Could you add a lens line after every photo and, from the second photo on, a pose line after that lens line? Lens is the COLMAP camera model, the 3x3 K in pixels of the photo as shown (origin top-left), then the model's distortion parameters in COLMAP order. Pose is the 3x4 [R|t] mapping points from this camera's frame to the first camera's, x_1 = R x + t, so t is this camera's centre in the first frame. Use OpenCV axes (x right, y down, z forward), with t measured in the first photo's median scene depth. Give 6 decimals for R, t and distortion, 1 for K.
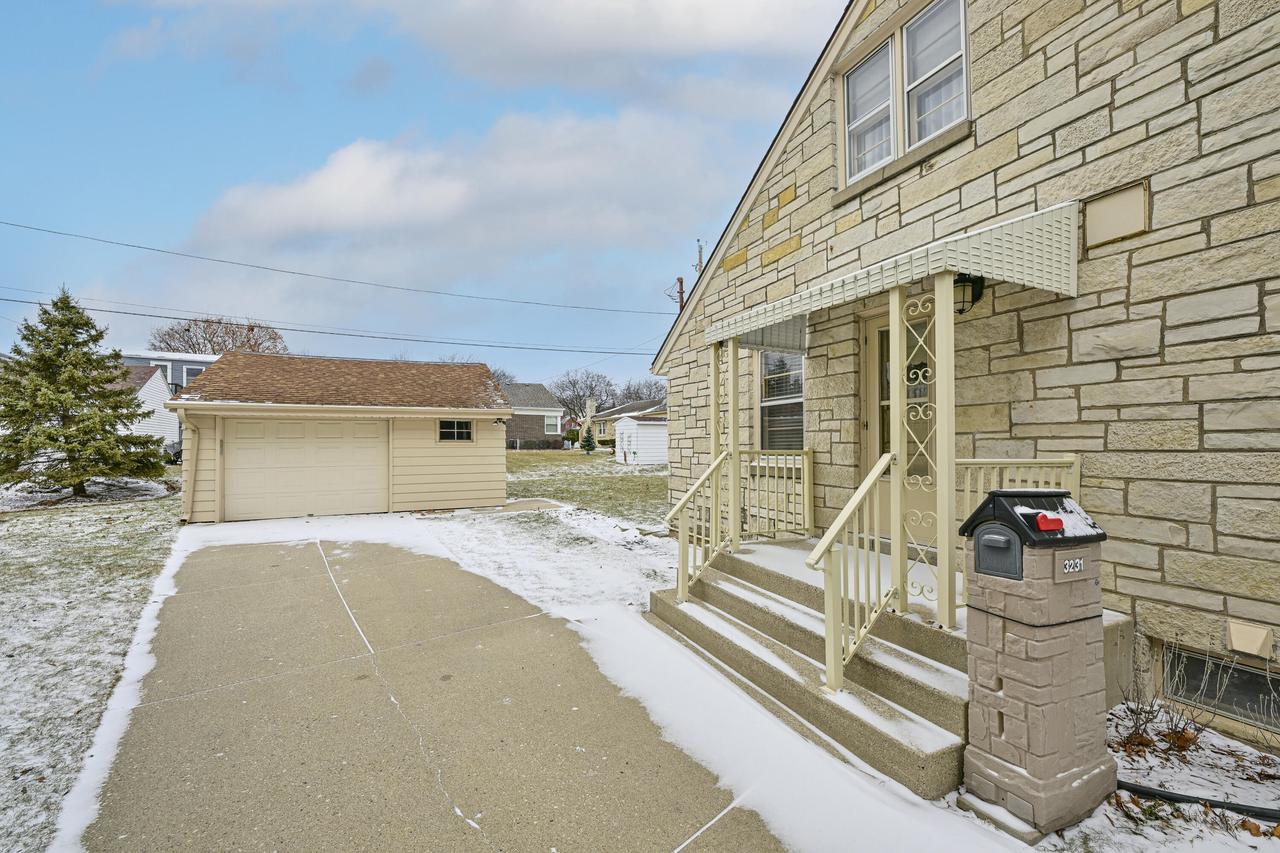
lens RADIAL K [[508.7, 0, 632.5], [0, 508.7, 436.9], [0, 0, 1]] dist [-0.001860, 0.000318]
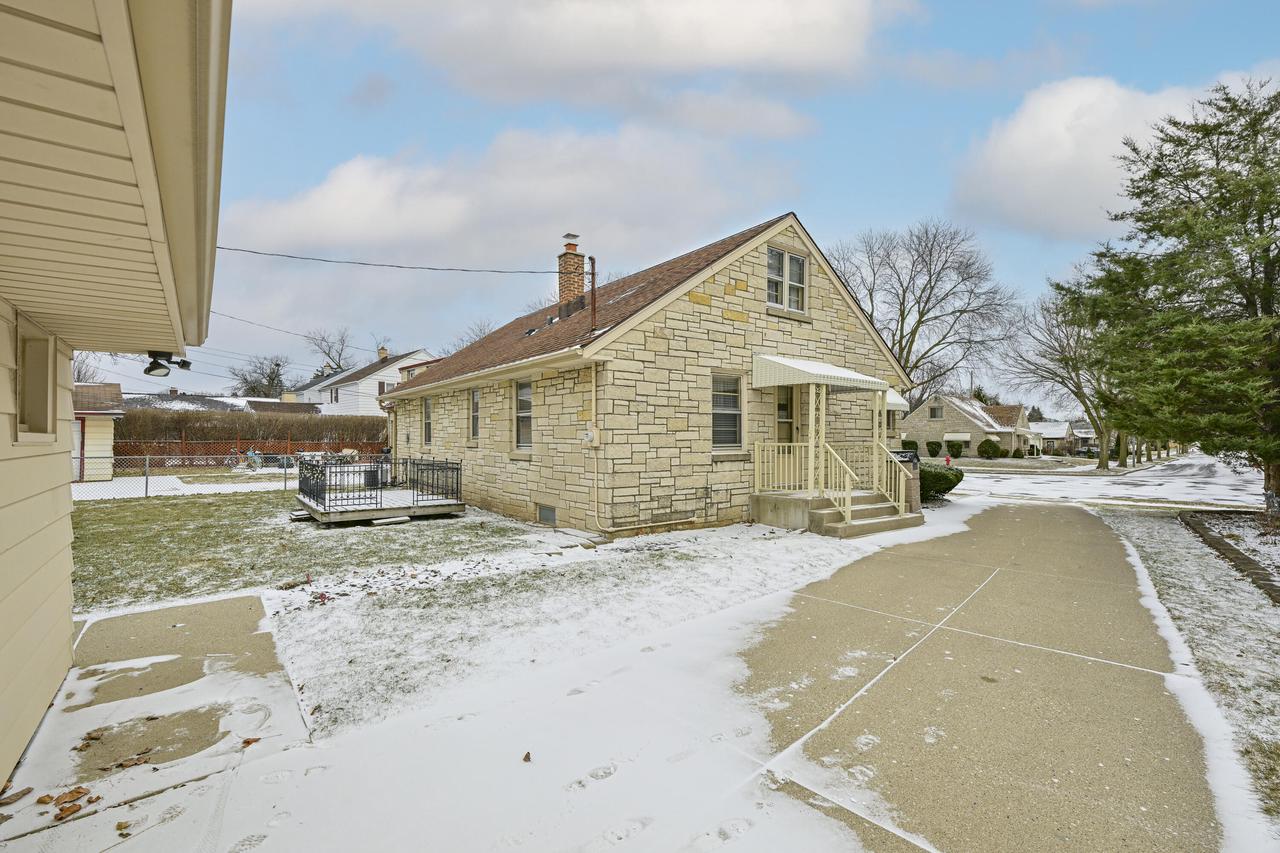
lens RADIAL K [[576.6, 0, 634.3], [0, 576.6, 430.3], [0, 0, 1]] dist [0.001589, 0.000121]
pose [[-0.222588, 0.018723, 0.974733, -1.946353], [-0.011170, 0.999701, -0.021753, 0.039255], [-0.974849, -0.015730, -0.222312, 2.424694]]
